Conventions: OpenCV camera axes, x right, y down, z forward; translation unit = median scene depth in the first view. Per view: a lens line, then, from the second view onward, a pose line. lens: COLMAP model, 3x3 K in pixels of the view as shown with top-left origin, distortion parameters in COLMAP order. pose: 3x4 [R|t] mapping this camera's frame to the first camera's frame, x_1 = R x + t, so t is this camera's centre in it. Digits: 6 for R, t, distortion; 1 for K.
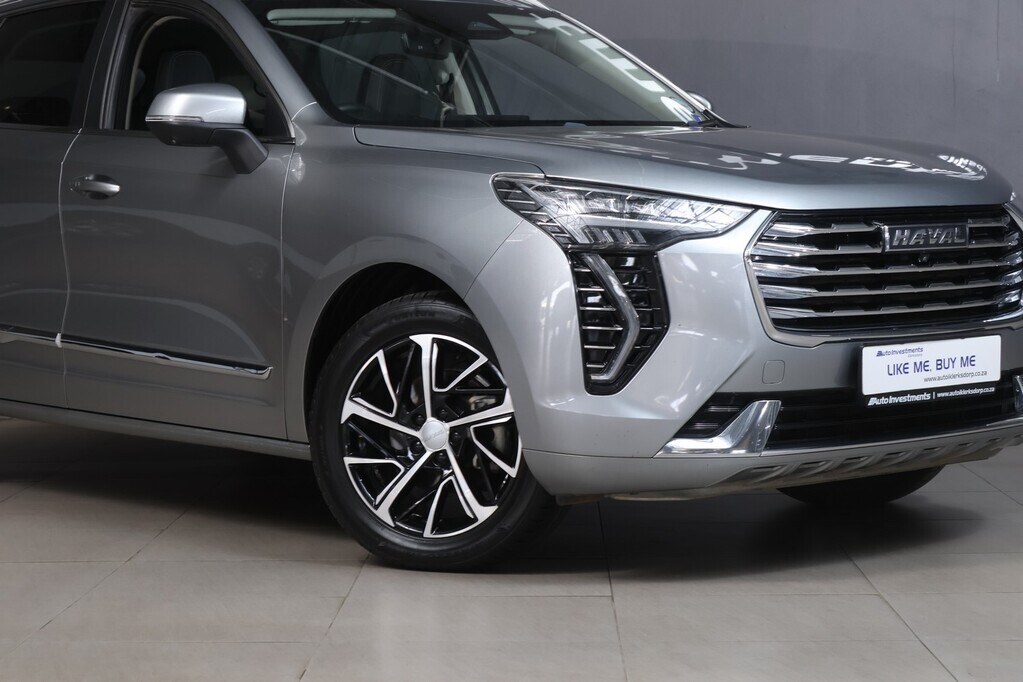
lens RADIAL K [[2396.1, 0, 511.5], [0, 2396.1, 341.0], [0, 0, 1]] dist [0.082639, 0.185677]
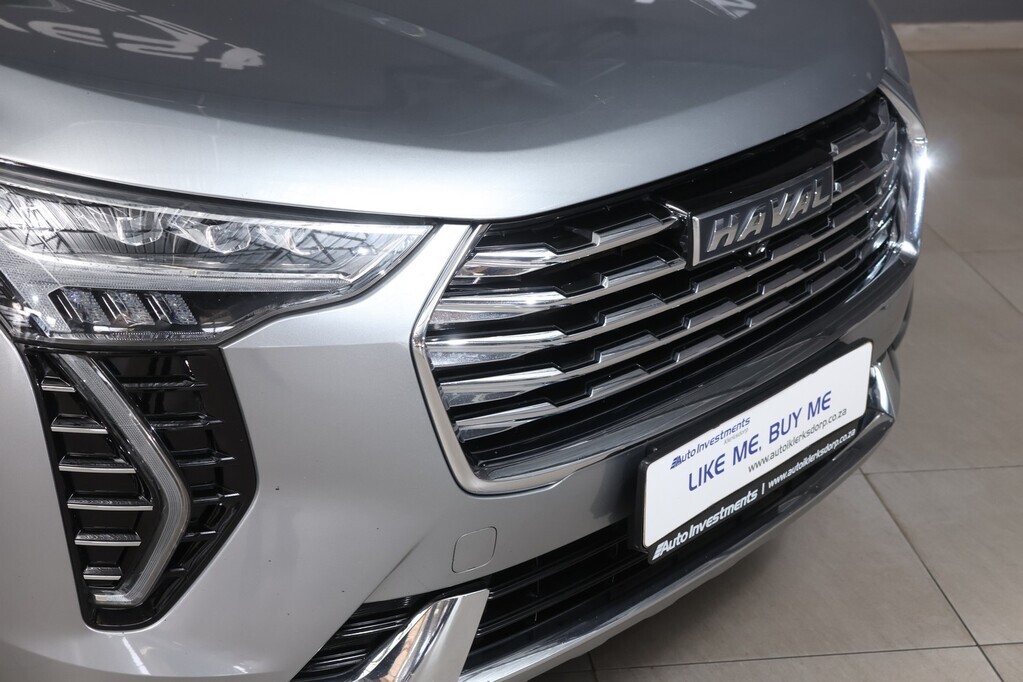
lens RADIAL K [[1780.4, 0, 511.5], [0, 1780.4, 341.0], [0, 0, 1]] dist [0.023693, 0.042418]
pose [[0.991182, -0.038353, 0.126836, 0.068646], [-0.003584, 0.949087, 0.314993, -0.137433], [-0.132459, -0.312670, 0.940581, 0.636297]]
